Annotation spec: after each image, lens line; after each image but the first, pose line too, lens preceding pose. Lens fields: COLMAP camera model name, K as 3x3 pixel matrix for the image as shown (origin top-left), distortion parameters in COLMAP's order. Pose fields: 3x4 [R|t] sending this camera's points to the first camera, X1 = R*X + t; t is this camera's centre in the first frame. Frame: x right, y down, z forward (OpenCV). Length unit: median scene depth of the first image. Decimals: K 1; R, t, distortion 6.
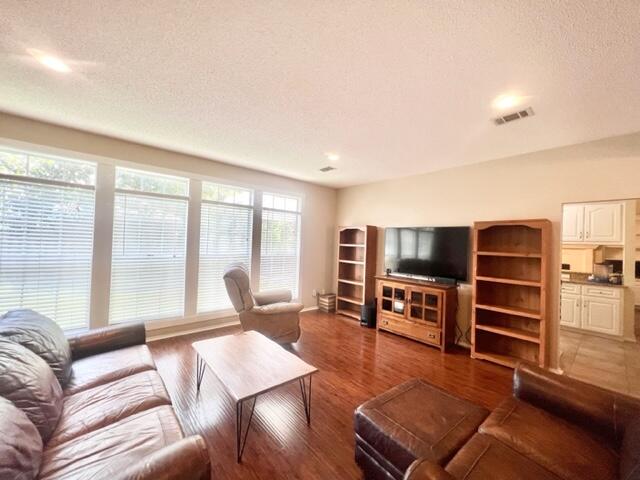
lens RADIAL K [[256.7, 0, 320.0], [0, 256.7, 240.0], [0, 0, 1]] dist [0.001626, 0.000166]
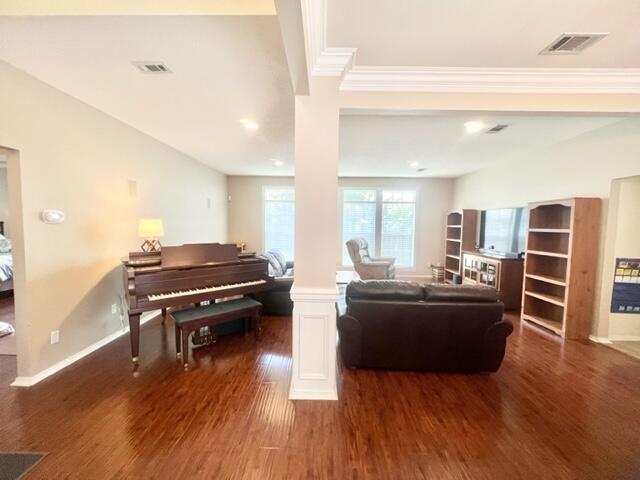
lens RADIAL K [[256.7, 0, 320.0], [0, 256.7, 240.0], [0, 0, 1]] dist [0.001626, 0.000166]
pose [[0.743791, 0.015516, -0.668233, 0.536061], [0.020639, 0.998721, 0.046162, 0.018482], [0.668094, -0.048126, 0.742519, -0.377679]]
